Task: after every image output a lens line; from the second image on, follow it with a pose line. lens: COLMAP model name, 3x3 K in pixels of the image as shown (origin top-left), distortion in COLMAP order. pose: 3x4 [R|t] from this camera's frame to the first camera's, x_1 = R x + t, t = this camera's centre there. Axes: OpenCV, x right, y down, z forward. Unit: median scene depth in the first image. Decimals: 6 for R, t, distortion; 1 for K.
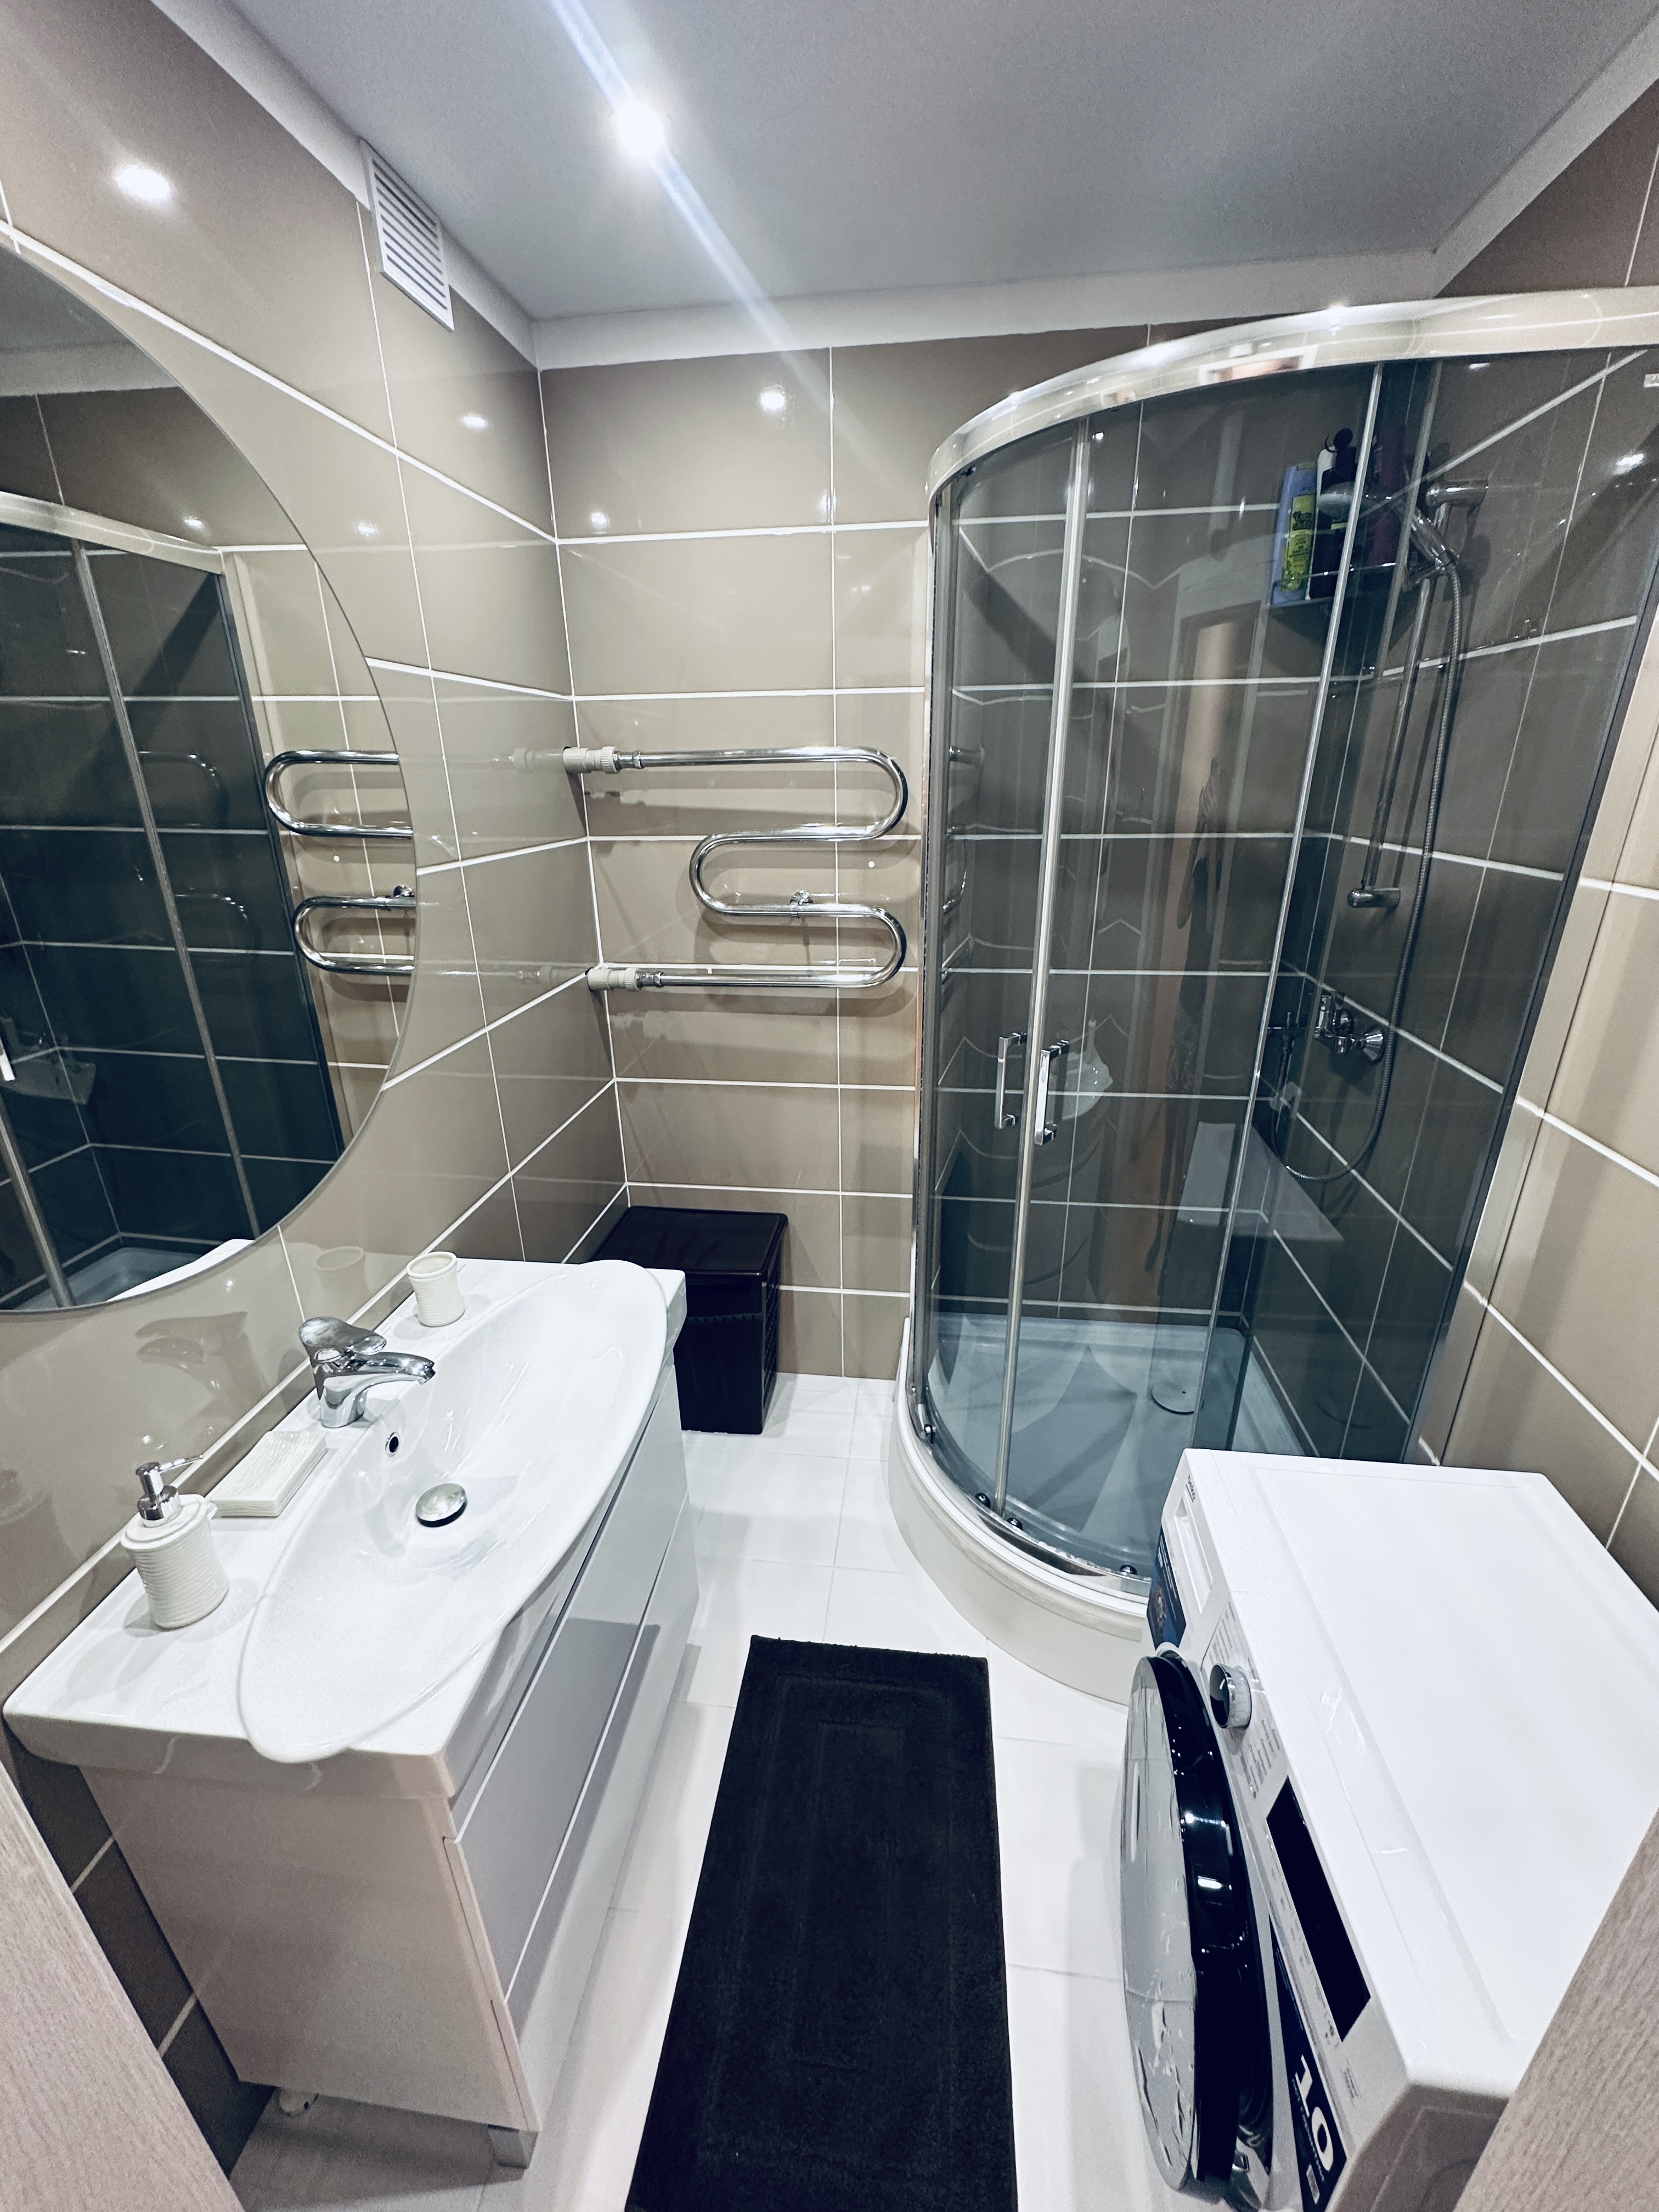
lens RADIAL K [[884.6, 0, 838.6], [0, 884.6, 1105.7], [0, 0, 1]] dist [-0.006070, 0.000969]
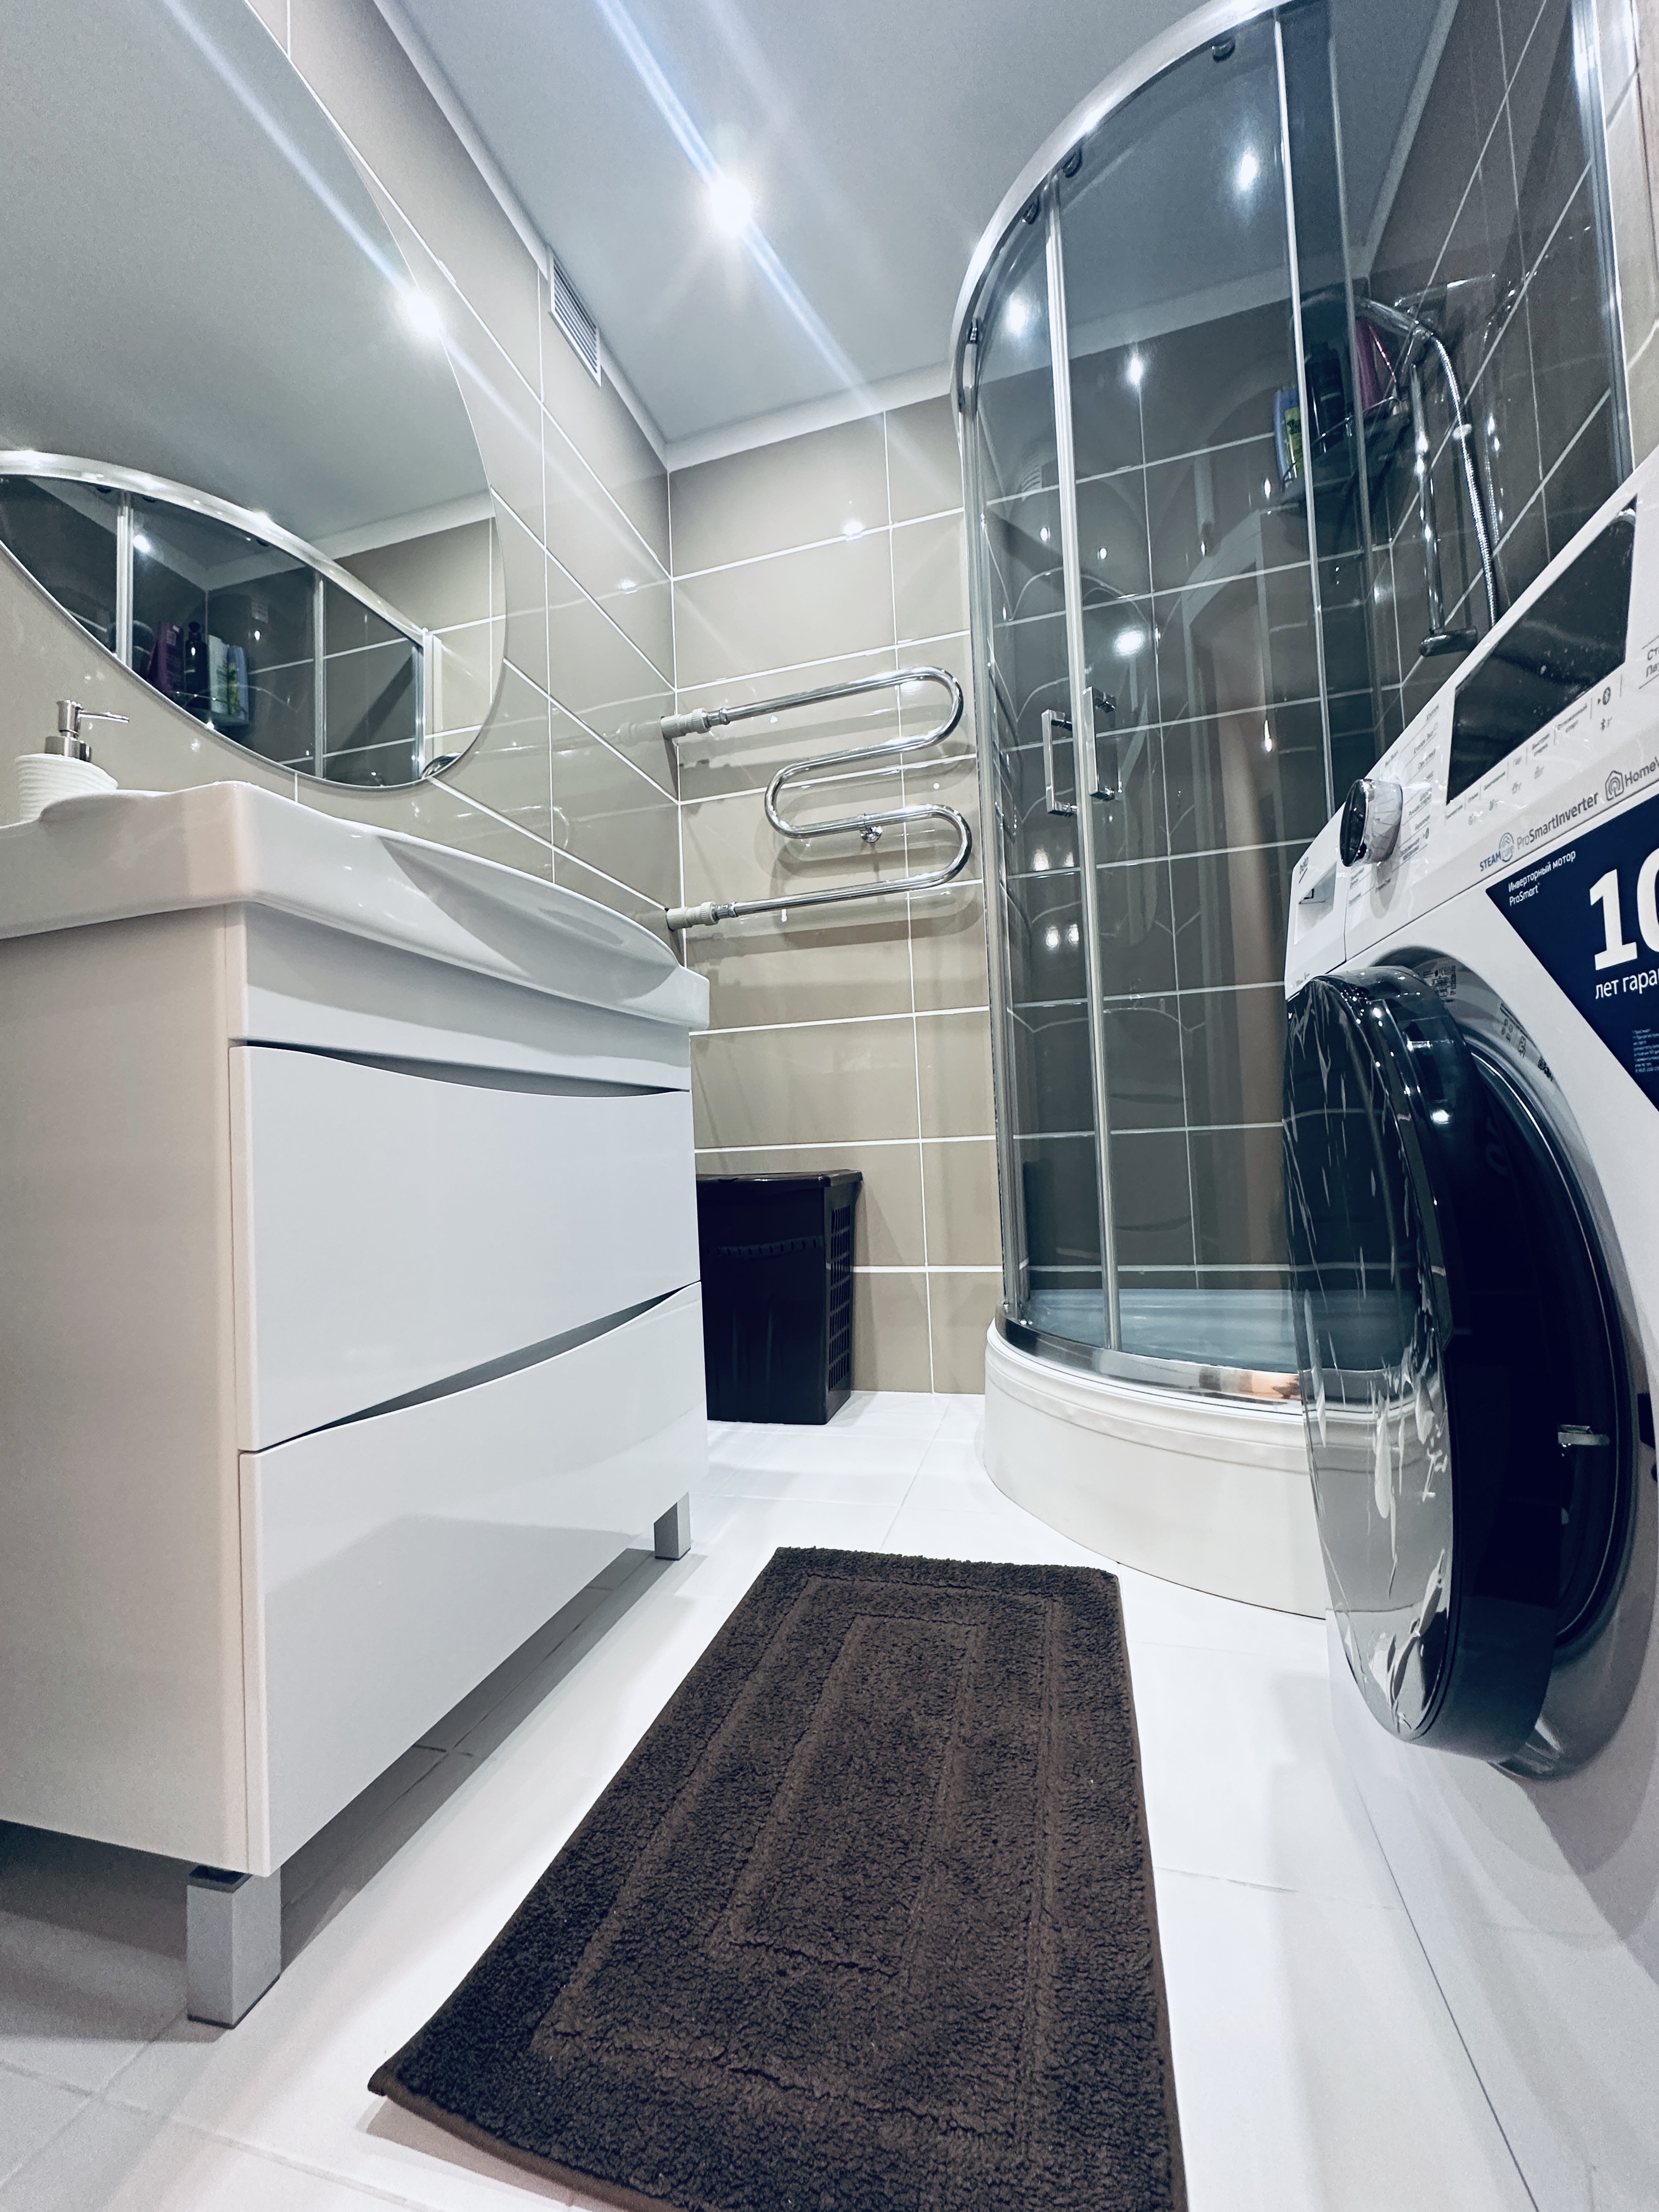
lens RADIAL K [[884.6, 0, 829.1], [0, 884.6, 1112.7], [0, 0, 1]] dist [-0.006070, 0.000969]
pose [[0.986527, -0.038193, -0.159075, 0.066874], [-0.028547, 0.917259, -0.397267, 0.528136], [0.161086, 0.396456, 0.903811, 0.205676]]
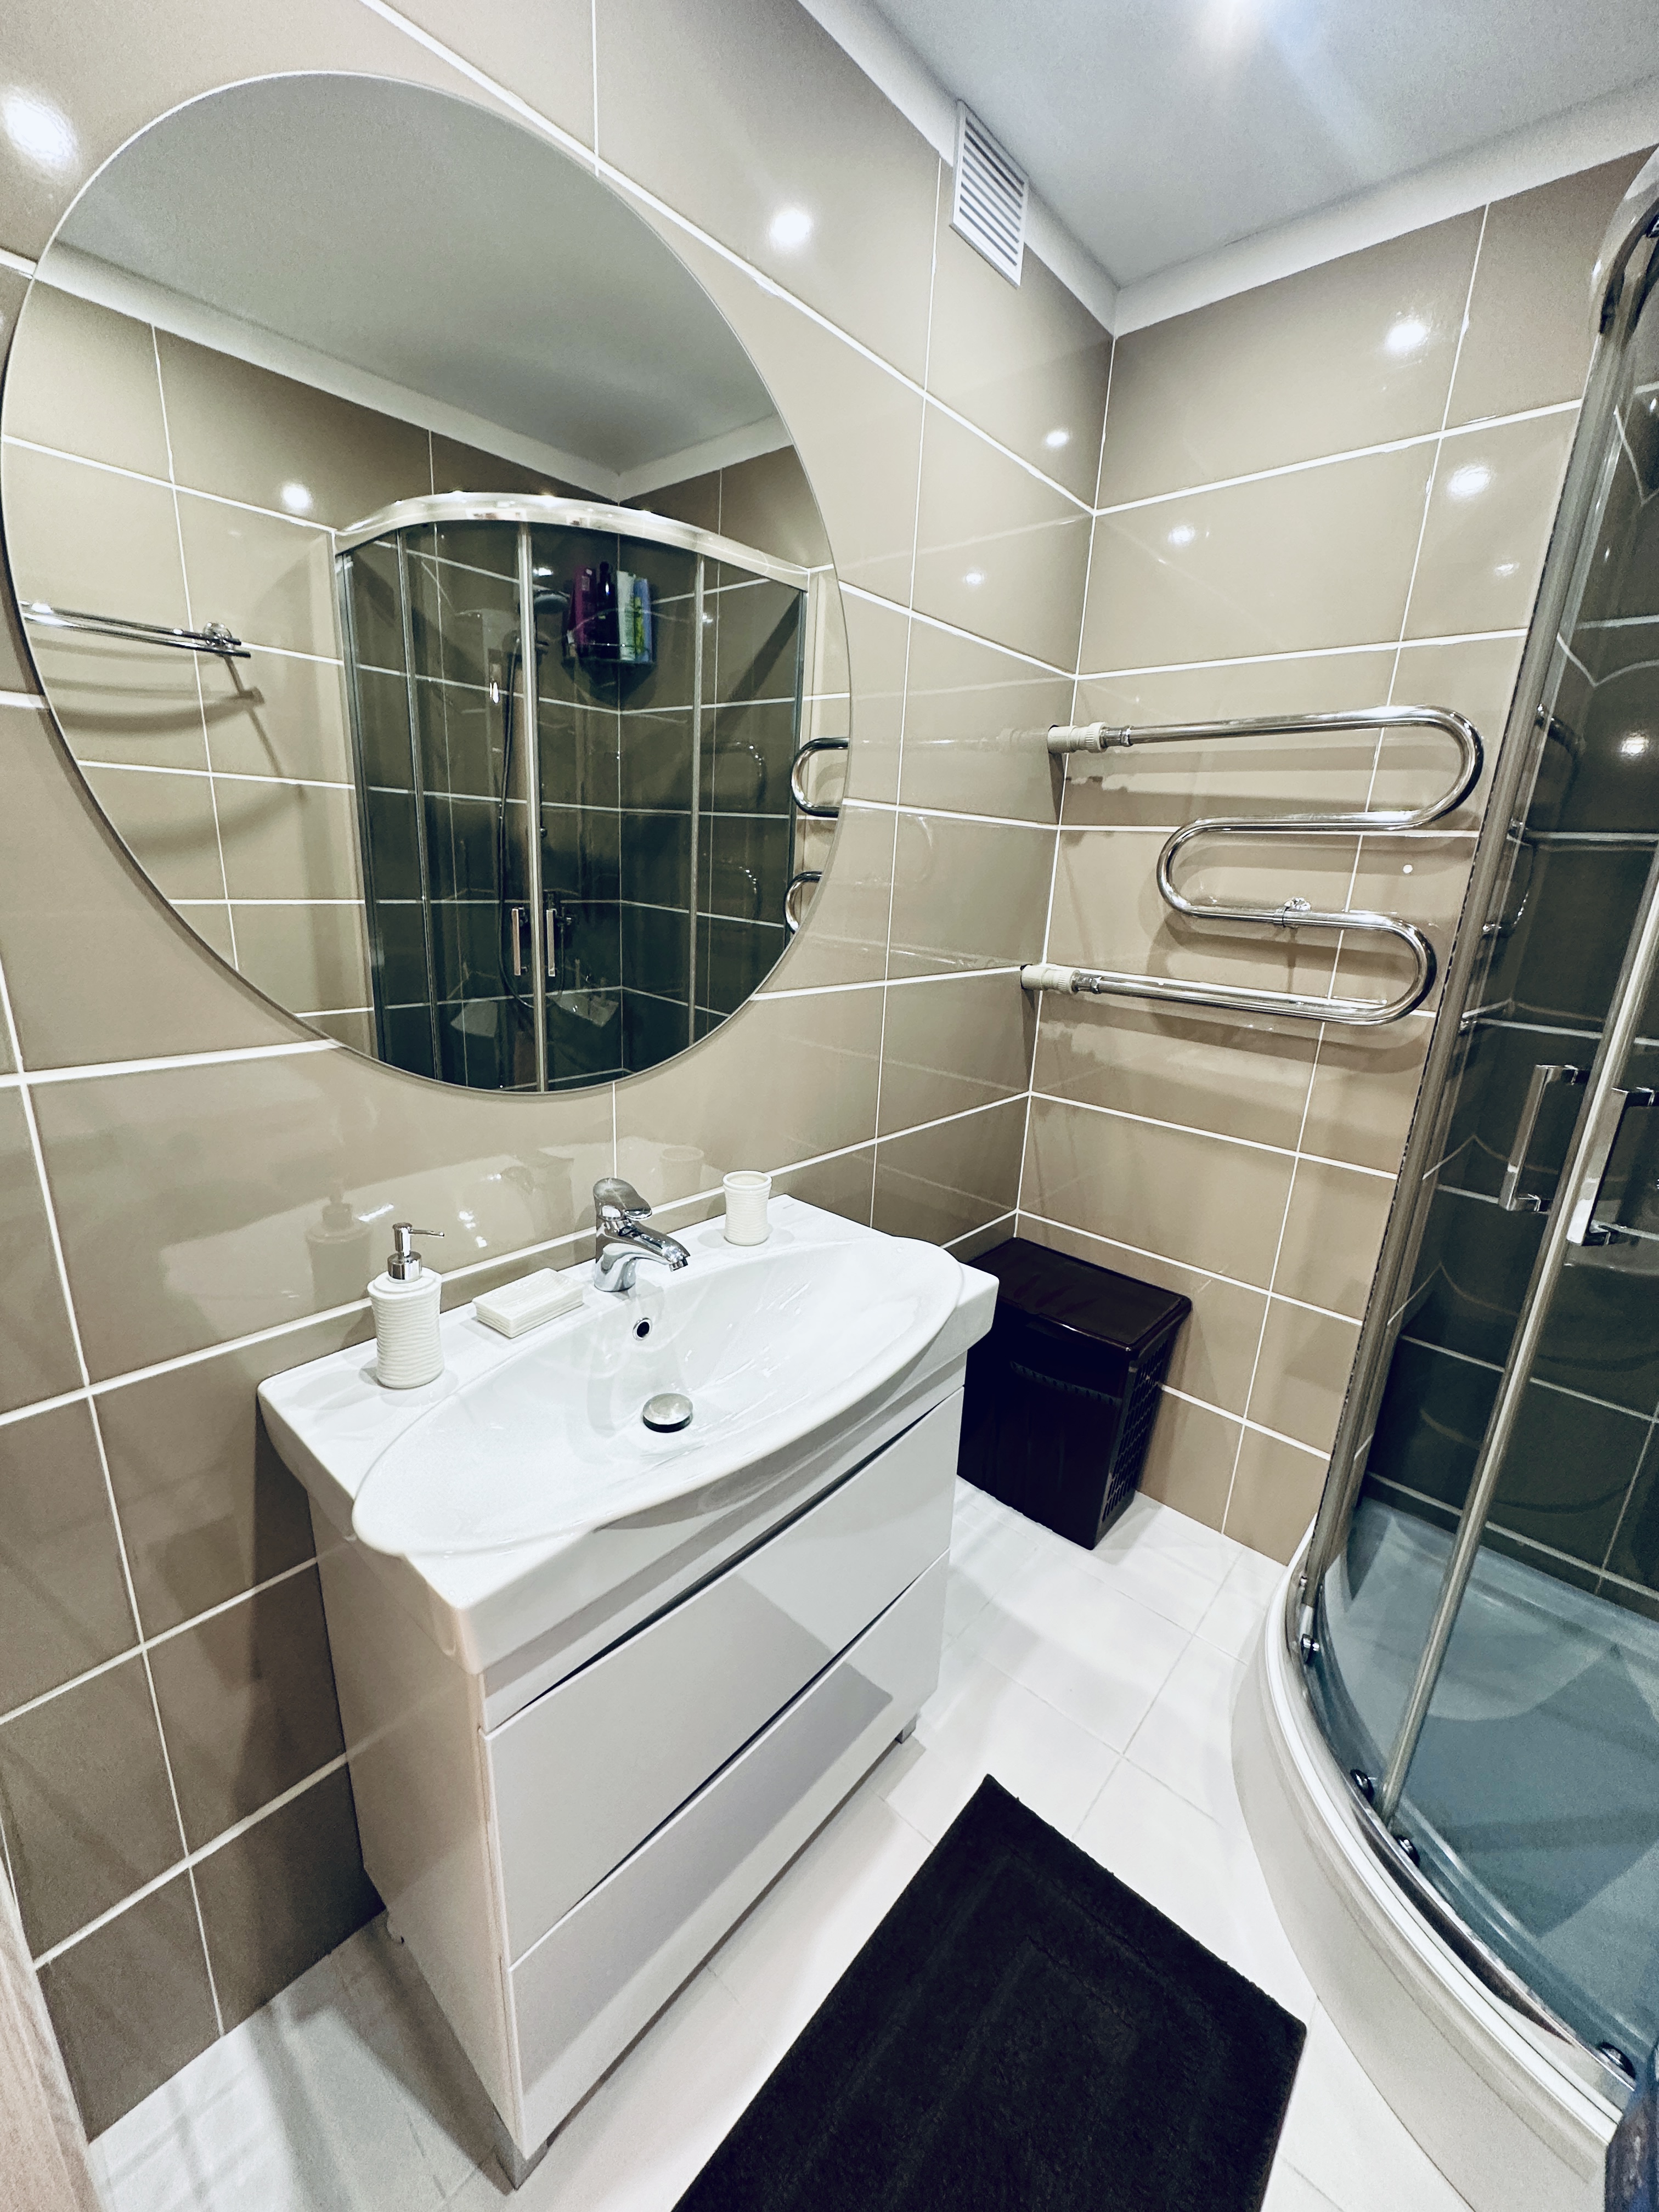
lens RADIAL K [[884.6, 0, 827.4], [0, 884.6, 1107.0], [0, 0, 1]] dist [-0.006070, 0.000969]
pose [[0.817276, 0.203279, -0.539200, 0.085187], [-0.258195, 0.965708, -0.027278, 0.076028], [0.515165, 0.161512, 0.841736, 0.153657]]
